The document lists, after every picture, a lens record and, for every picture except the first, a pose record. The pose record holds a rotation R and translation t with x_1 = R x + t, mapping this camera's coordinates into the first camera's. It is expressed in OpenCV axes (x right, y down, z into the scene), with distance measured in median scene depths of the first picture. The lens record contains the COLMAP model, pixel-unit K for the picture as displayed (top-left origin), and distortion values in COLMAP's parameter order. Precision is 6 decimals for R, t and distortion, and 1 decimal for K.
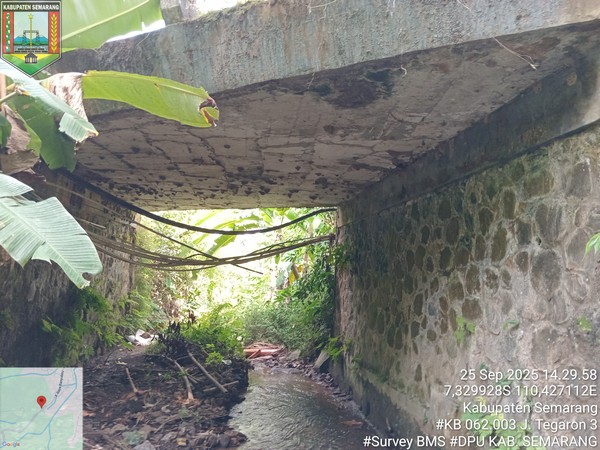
lens RADIAL K [[432.8, 0, 311.9], [0, 432.8, 216.6], [0, 0, 1]] dist [0.009128, -0.097383]
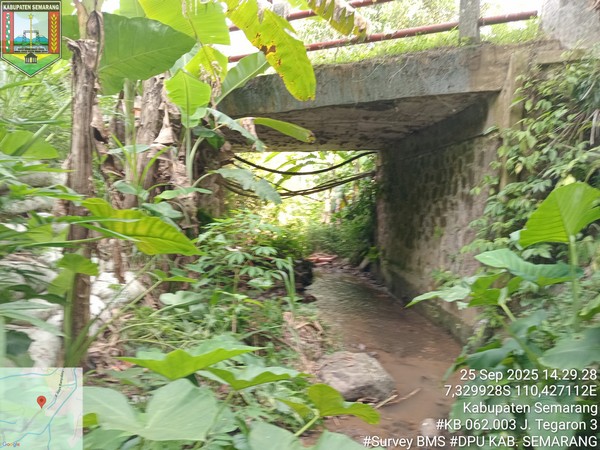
lens RADIAL K [[432.8, 0, 311.9], [0, 432.8, 216.6], [0, 0, 1]] dist [0.009128, -0.097383]
pose [[0.993563, 0.003927, -0.113211, 0.015694], [0.015202, 0.985737, 0.167605, -0.072269], [0.112255, -0.168248, 0.979332, -0.502911]]
